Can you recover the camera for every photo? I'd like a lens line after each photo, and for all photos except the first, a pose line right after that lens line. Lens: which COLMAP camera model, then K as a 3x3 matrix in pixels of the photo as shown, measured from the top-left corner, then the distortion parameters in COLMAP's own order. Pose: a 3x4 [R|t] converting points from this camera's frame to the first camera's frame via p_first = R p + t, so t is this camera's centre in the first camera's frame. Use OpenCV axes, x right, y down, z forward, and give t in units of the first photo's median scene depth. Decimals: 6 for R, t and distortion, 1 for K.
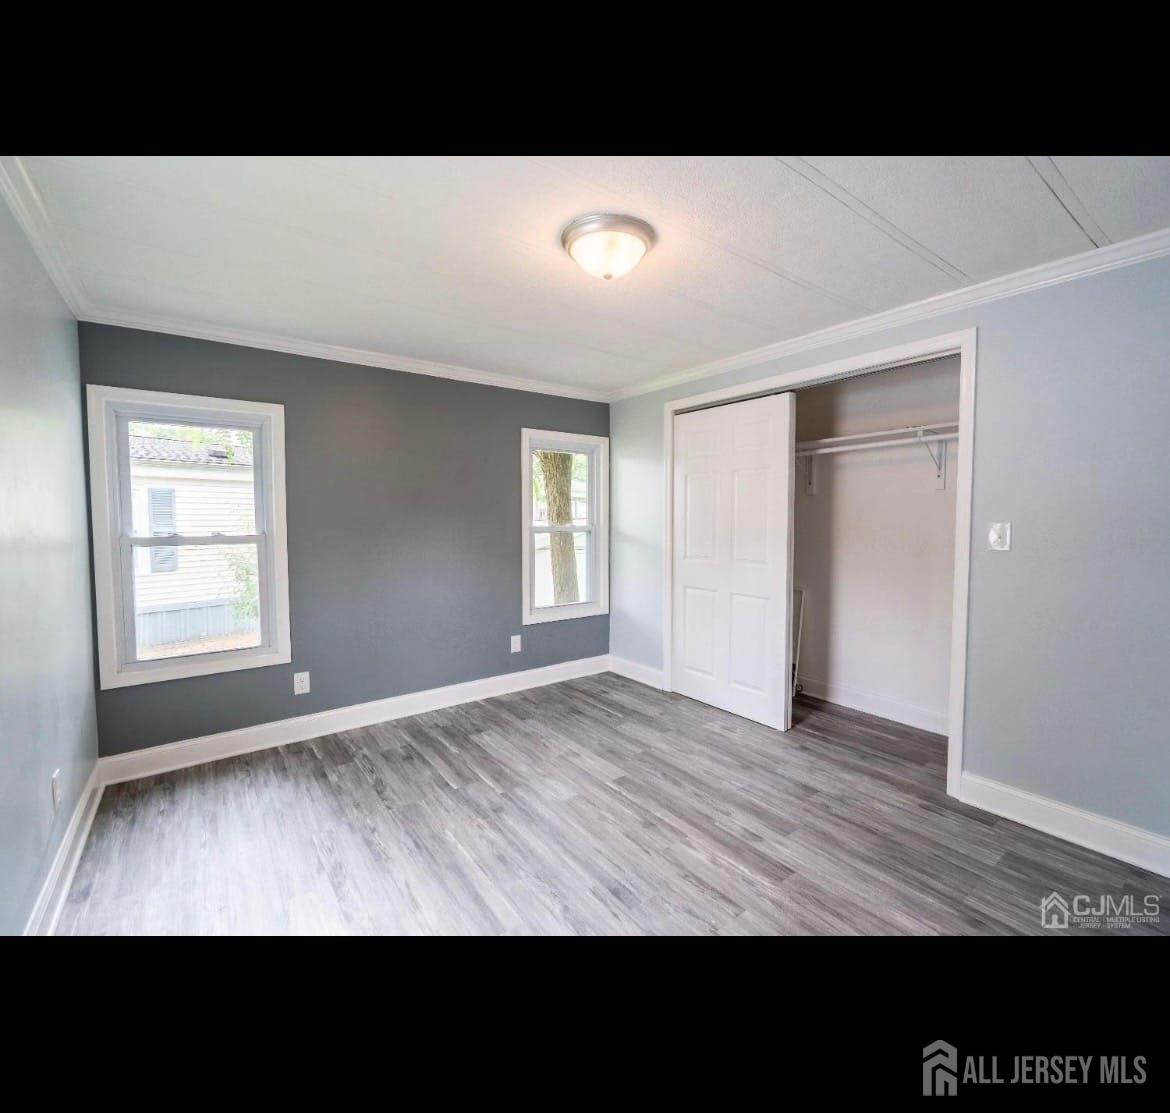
lens RADIAL K [[531.3, 0, 585.1], [0, 531.3, 542.2], [0, 0, 1]] dist [-0.001845, -0.000092]
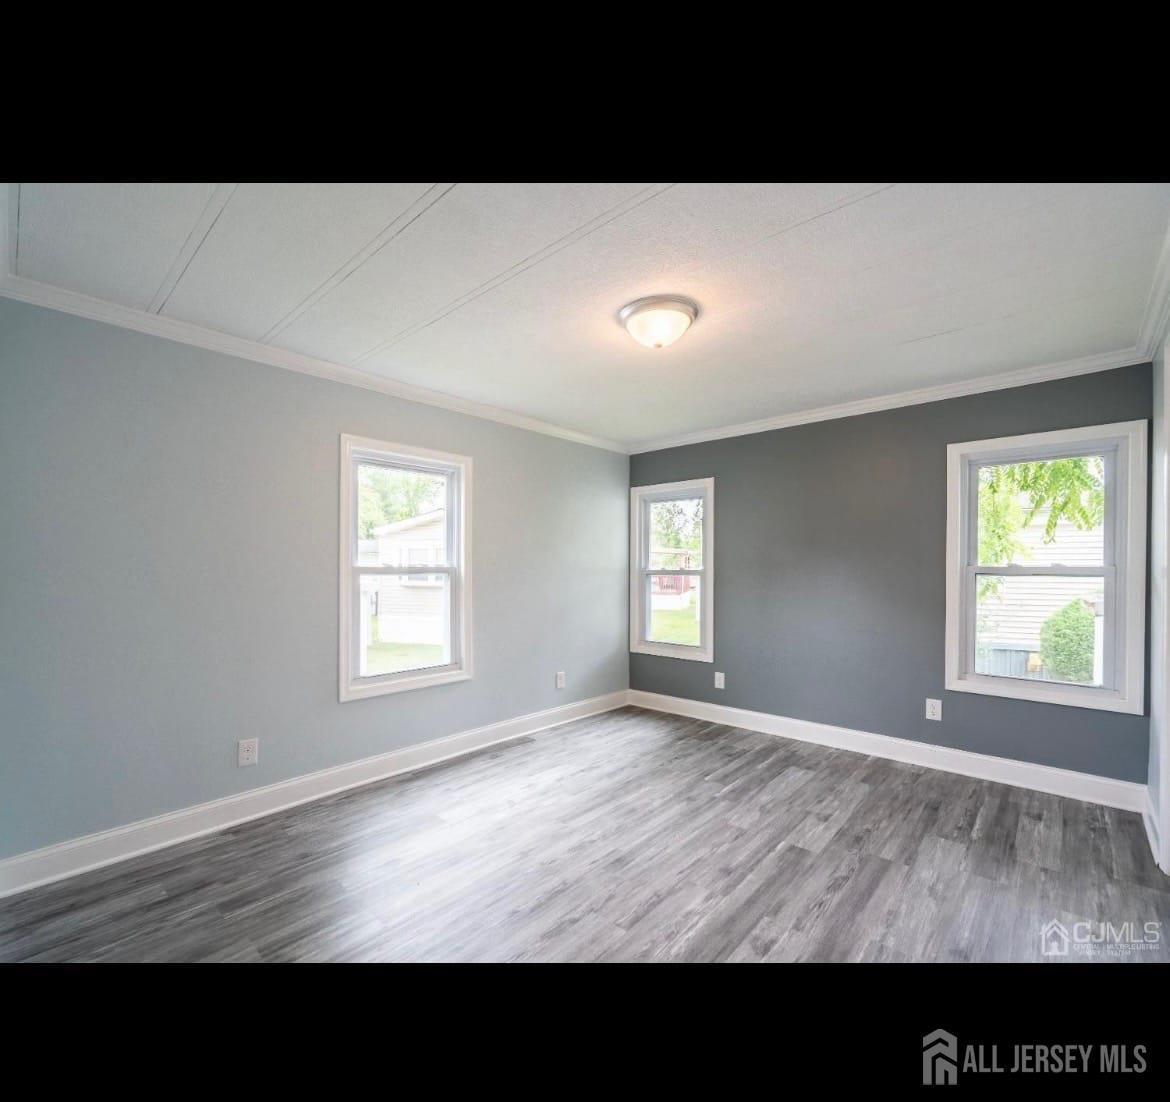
lens RADIAL K [[529.9, 0, 581.5], [0, 529.9, 570.0], [0, 0, 1]] dist [0.001562, 0.000427]
pose [[0.190978, 0.005634, -0.981578, 0.770138], [-0.045505, 0.998959, -0.003119, 0.005702], [0.980539, 0.045262, 0.191036, 0.415568]]
